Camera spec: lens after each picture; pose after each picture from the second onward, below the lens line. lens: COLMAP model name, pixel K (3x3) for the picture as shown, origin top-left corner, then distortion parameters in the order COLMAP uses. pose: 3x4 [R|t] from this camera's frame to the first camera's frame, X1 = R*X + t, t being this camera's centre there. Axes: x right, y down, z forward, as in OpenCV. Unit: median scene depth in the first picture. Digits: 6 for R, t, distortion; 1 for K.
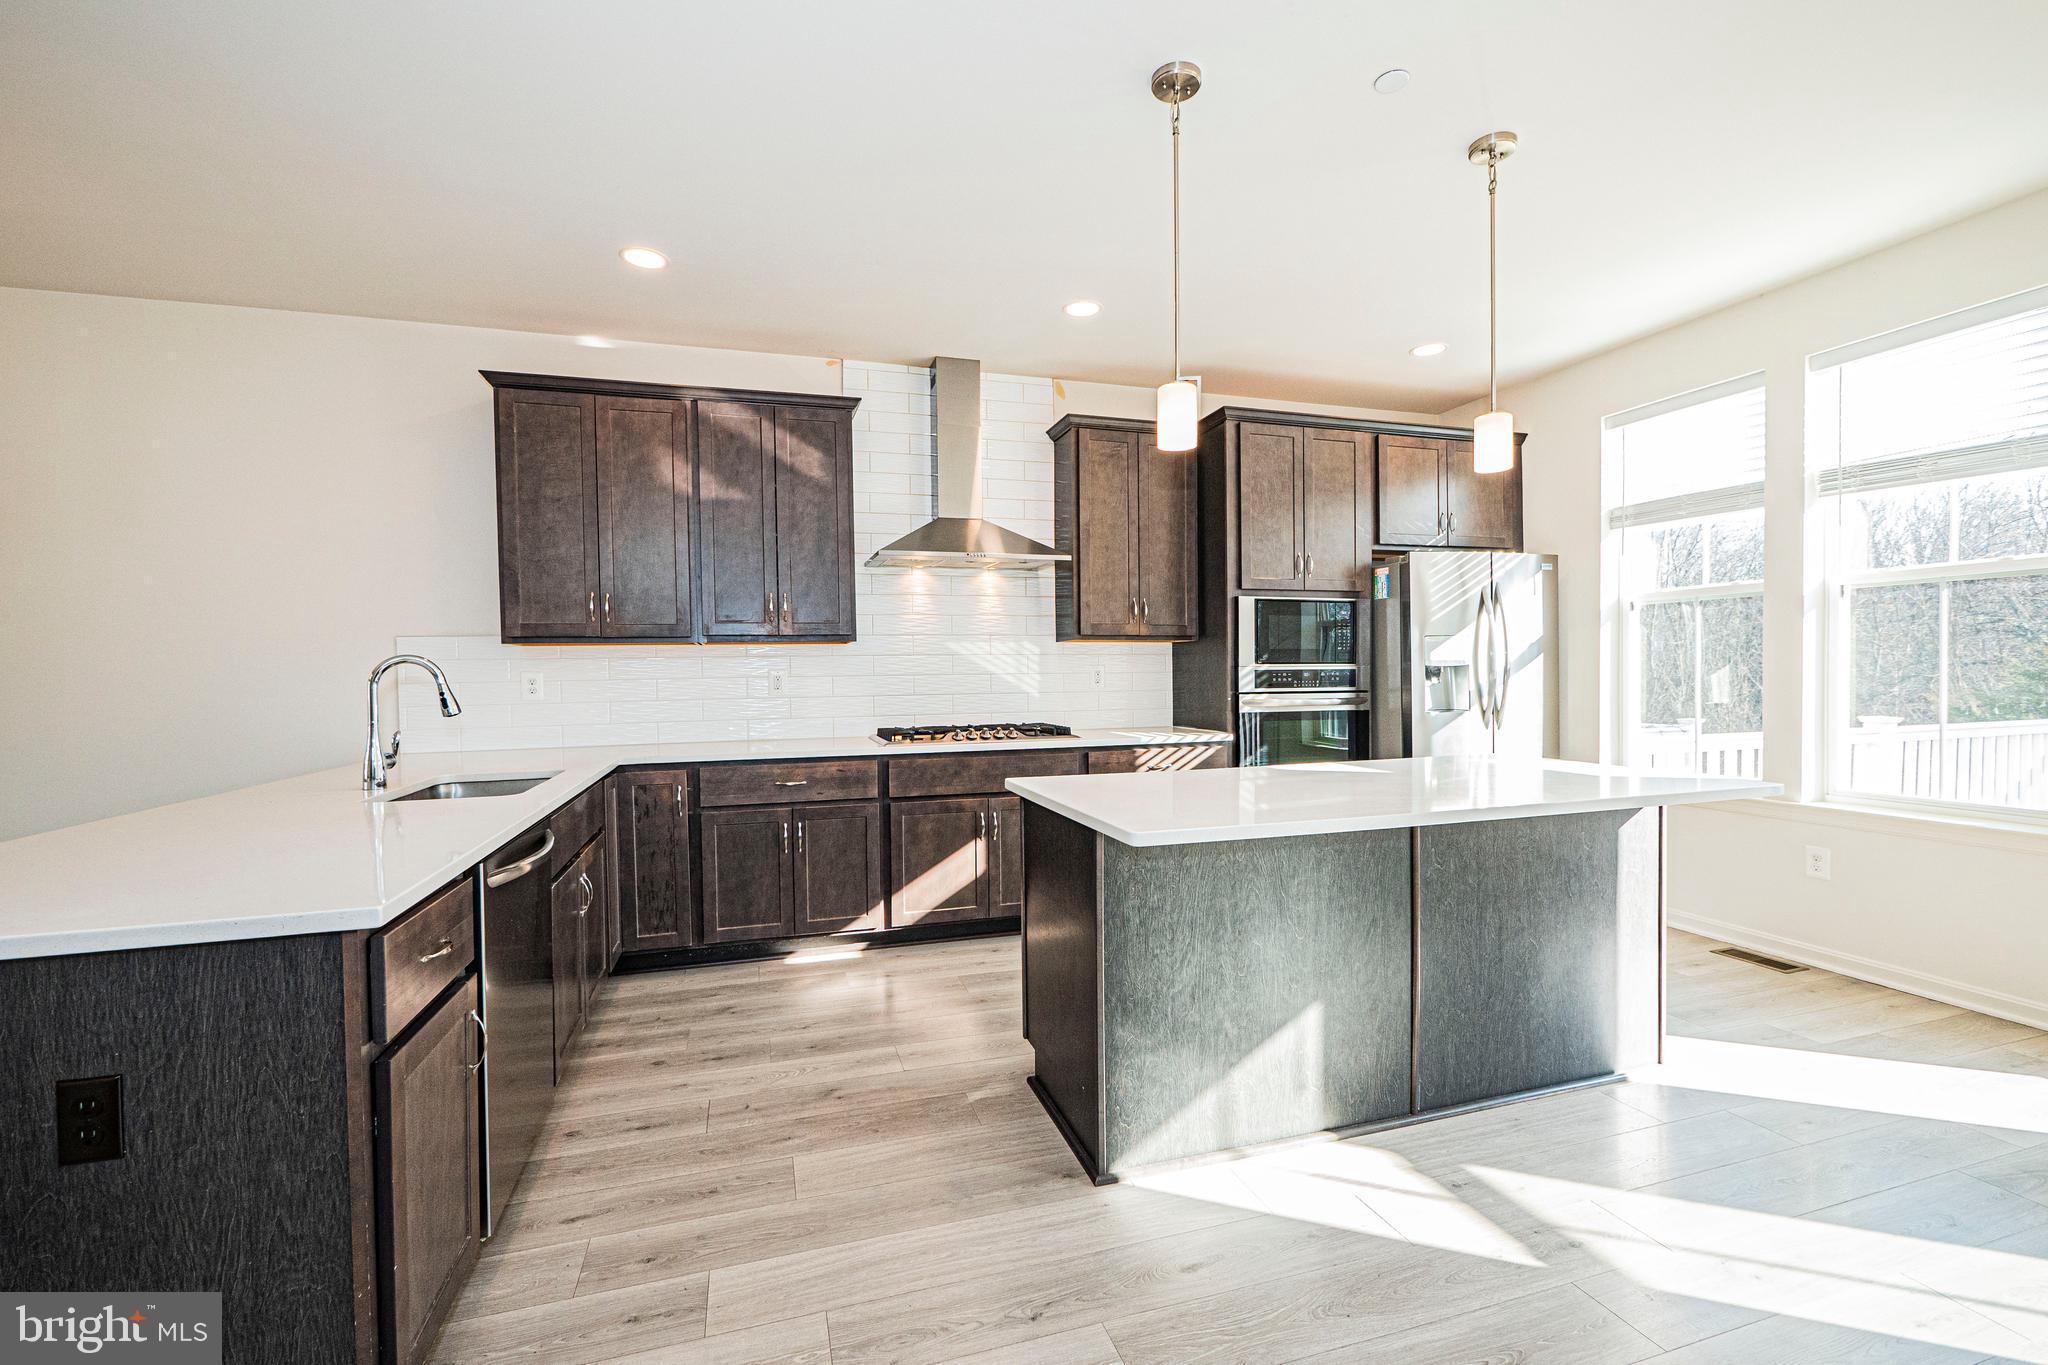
lens RADIAL K [[872.3, 0, 1022.6], [0, 872.3, 691.0], [0, 0, 1]] dist [-0.005273, 0.000550]
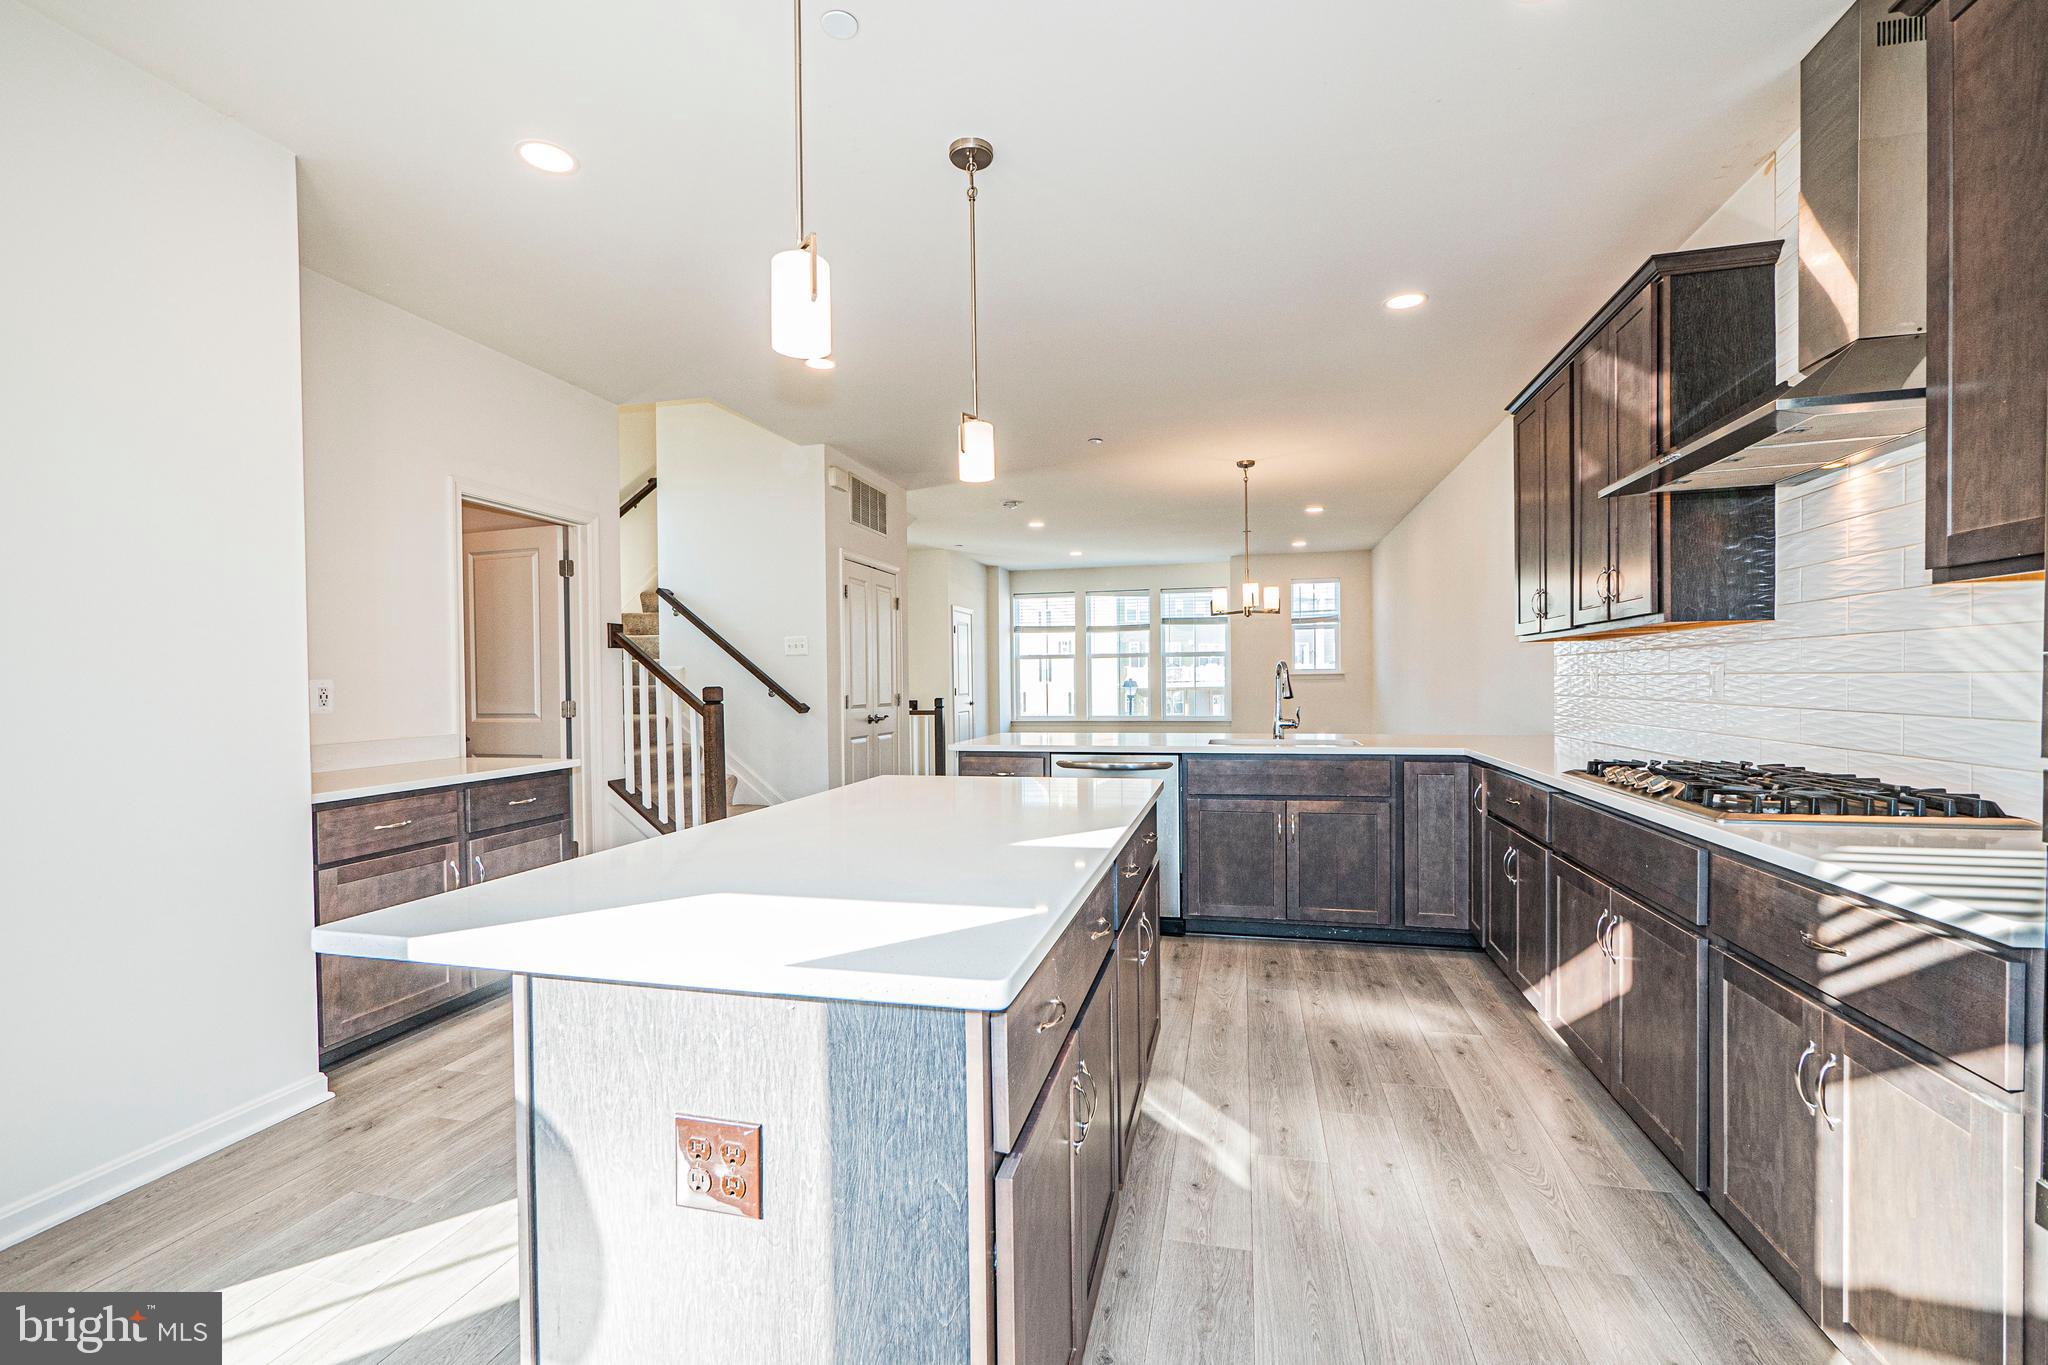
lens RADIAL K [[872.3, 0, 1022.6], [0, 872.3, 691.0], [0, 0, 1]] dist [-0.005273, 0.000550]
pose [[-0.516737, 0.029055, -0.855651, 0.653314], [-0.002670, 0.999364, 0.035548, -0.027866], [0.856140, 0.020653, -0.516331, 0.958819]]
